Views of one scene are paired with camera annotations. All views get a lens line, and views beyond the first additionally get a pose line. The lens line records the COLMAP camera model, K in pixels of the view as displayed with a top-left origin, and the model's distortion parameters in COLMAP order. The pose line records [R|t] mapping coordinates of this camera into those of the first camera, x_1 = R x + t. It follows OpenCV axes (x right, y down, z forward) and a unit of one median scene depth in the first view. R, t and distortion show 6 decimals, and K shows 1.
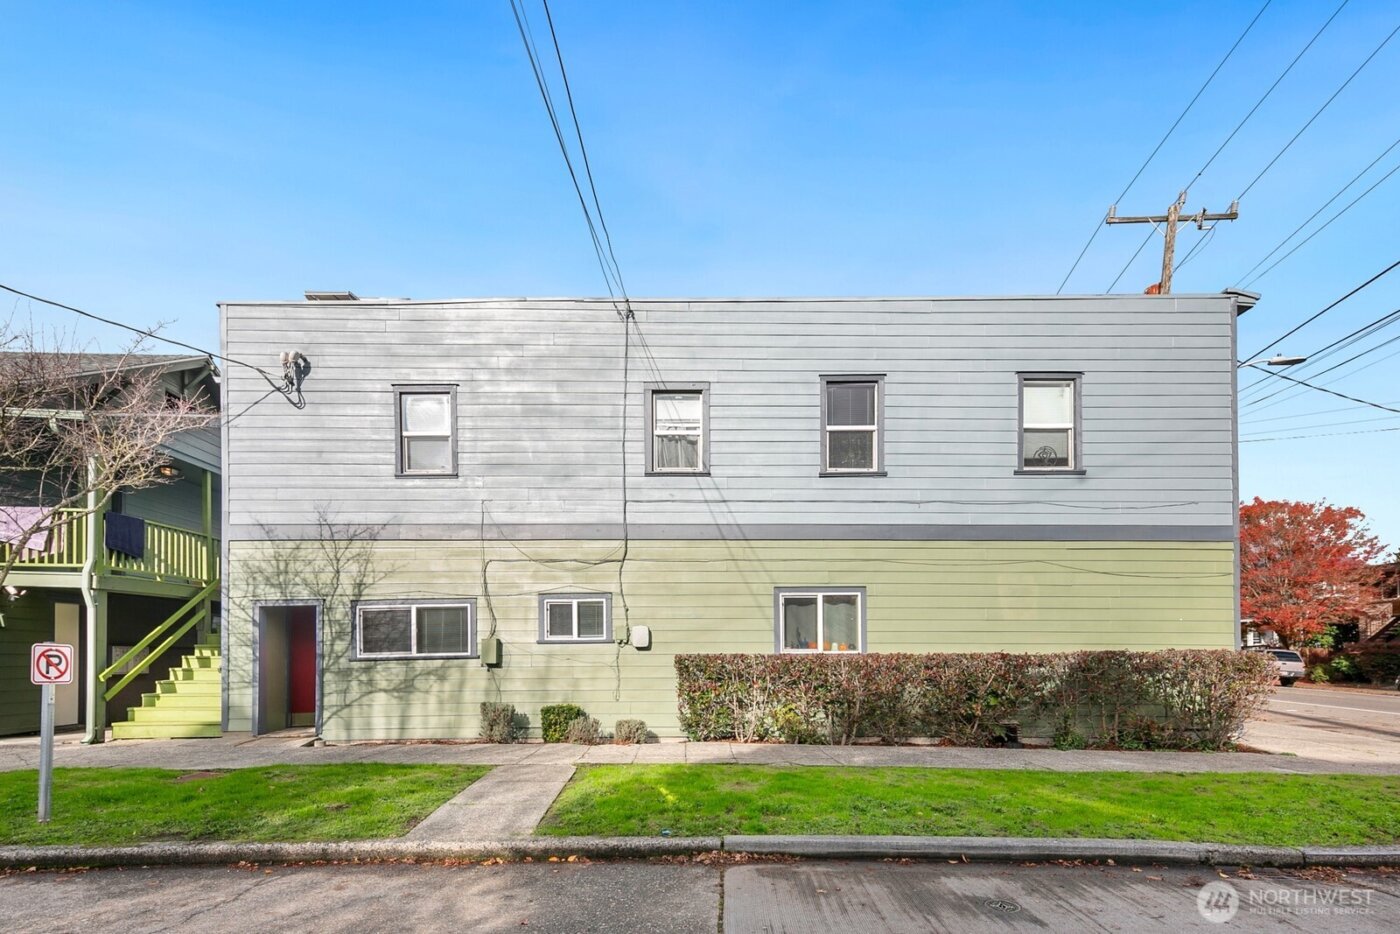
lens RADIAL K [[675.2, 0, 700.0], [0, 675.2, 467.0], [0, 0, 1]] dist [0.019081, -0.000219]
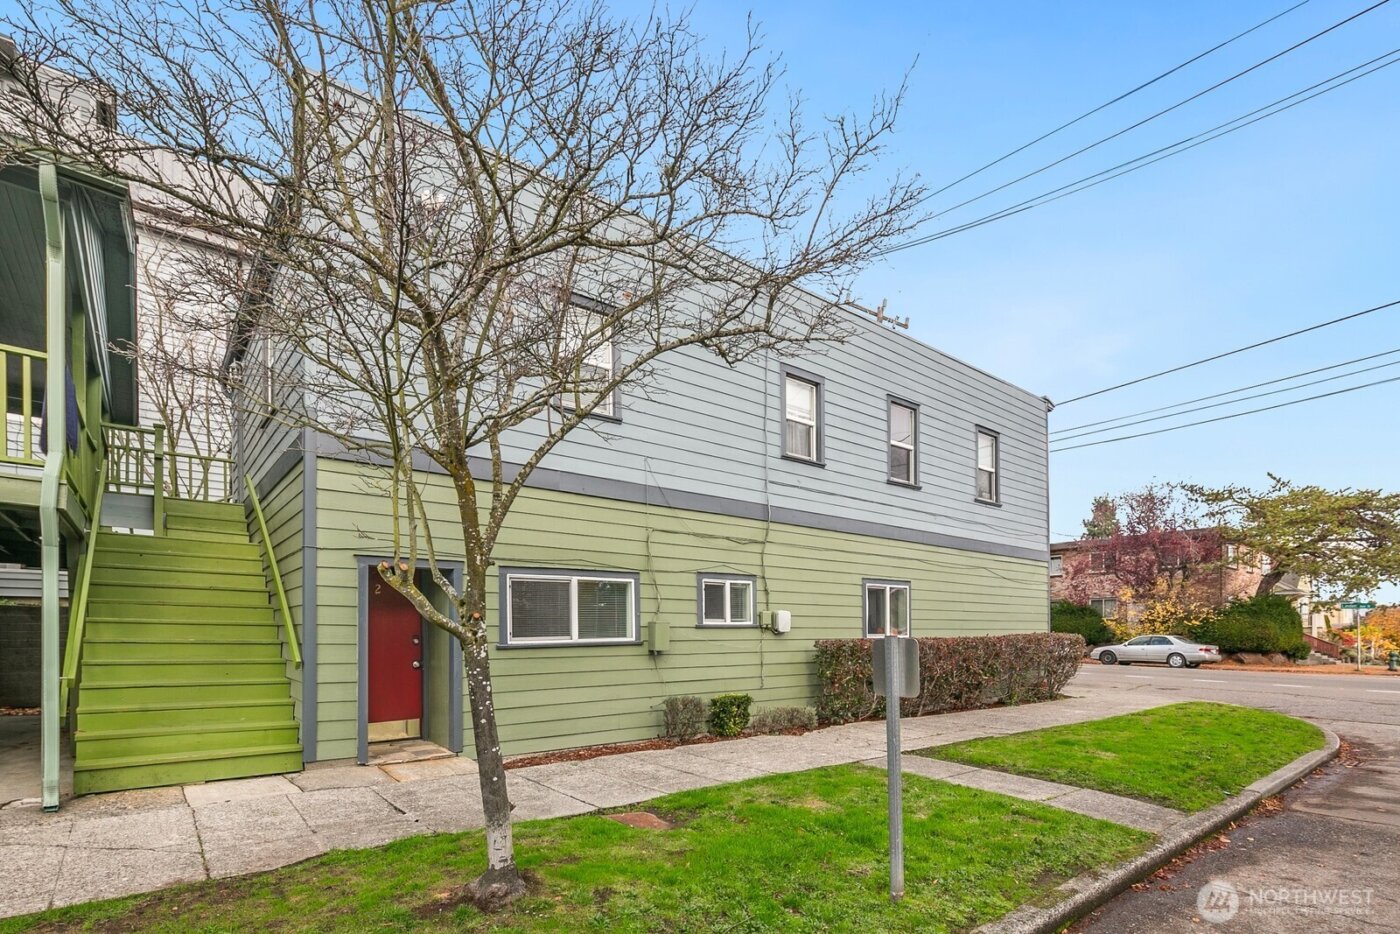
lens RADIAL K [[685.2, 0, 700.0], [0, 685.2, 467.0], [0, 0, 1]] dist [-0.001773, -0.000173]
pose [[0.769540, 0.151467, 0.620375, -0.801098], [-0.162586, 0.985922, -0.039038, 0.085497], [-0.617554, -0.070823, 0.783333, 0.303646]]
